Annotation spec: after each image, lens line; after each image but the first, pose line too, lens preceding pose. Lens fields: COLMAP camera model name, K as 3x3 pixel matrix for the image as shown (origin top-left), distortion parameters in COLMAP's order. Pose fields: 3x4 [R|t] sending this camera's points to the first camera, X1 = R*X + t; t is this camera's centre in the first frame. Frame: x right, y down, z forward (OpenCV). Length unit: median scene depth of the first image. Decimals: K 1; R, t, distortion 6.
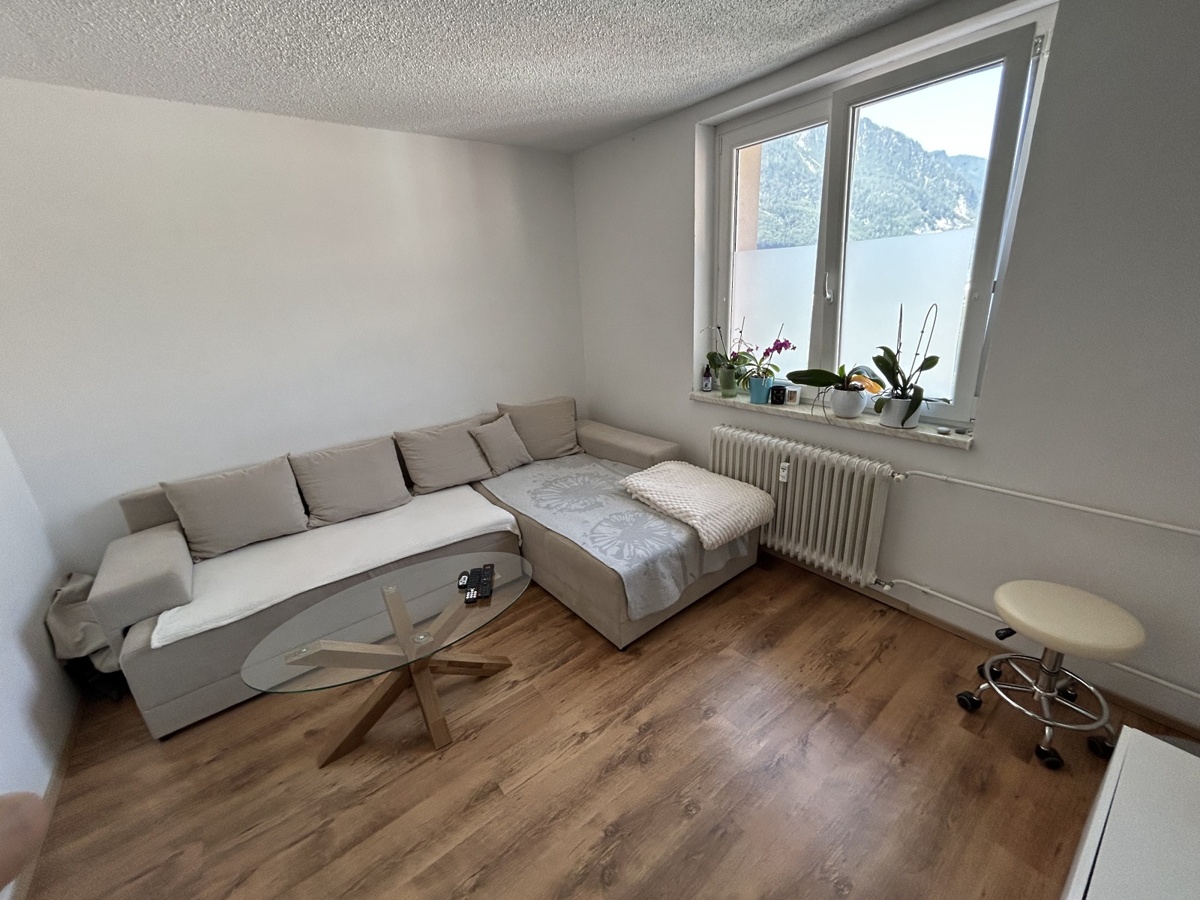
lens RADIAL K [[486.6, 0, 600.0], [0, 486.6, 450.0], [0, 0, 1]] dist [0.002033, 0.000198]
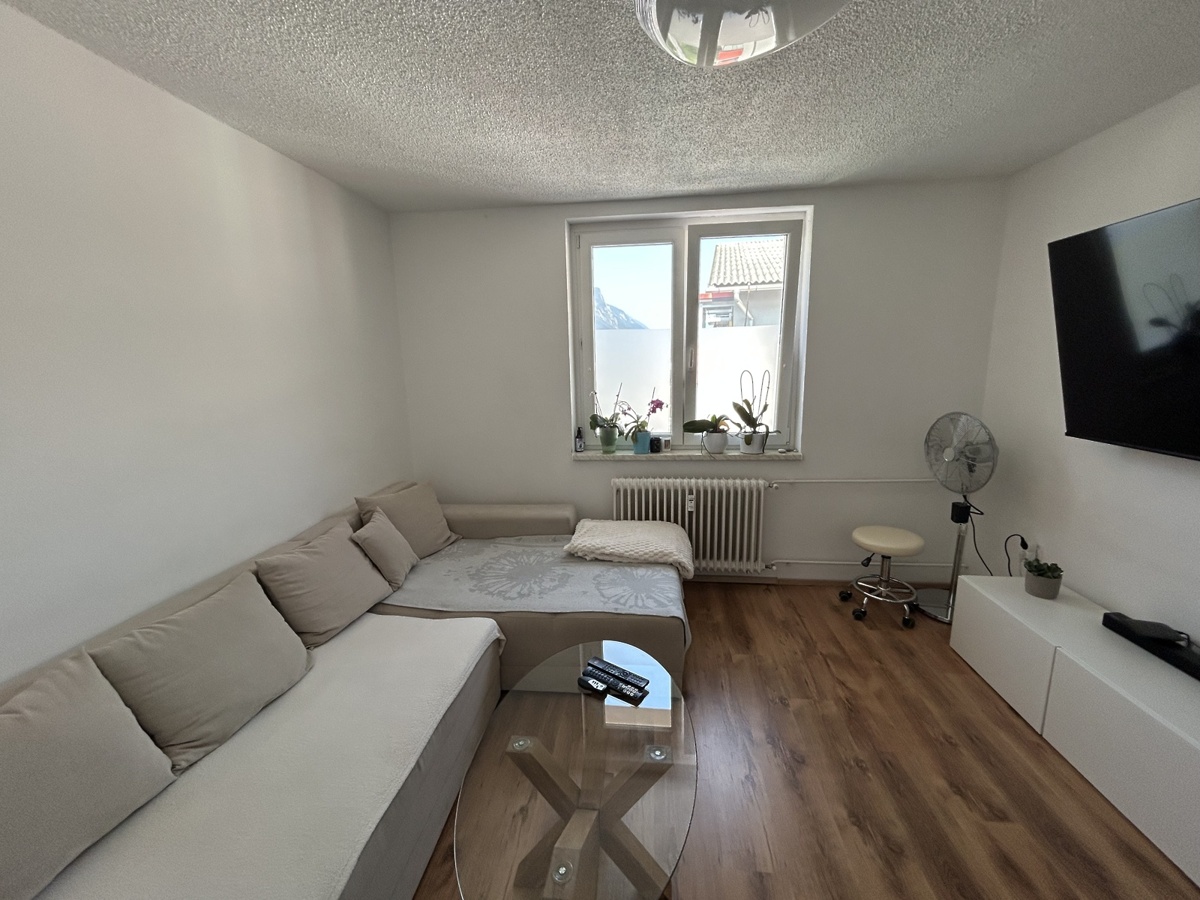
lens RADIAL K [[486.6, 0, 600.0], [0, 486.6, 450.0], [0, 0, 1]] dist [0.002033, 0.000198]
pose [[0.699680, -0.098296, 0.707663, -0.611915], [0.215785, 0.973308, -0.078156, -0.036624], [-0.681091, 0.207387, 0.702214, 0.258169]]
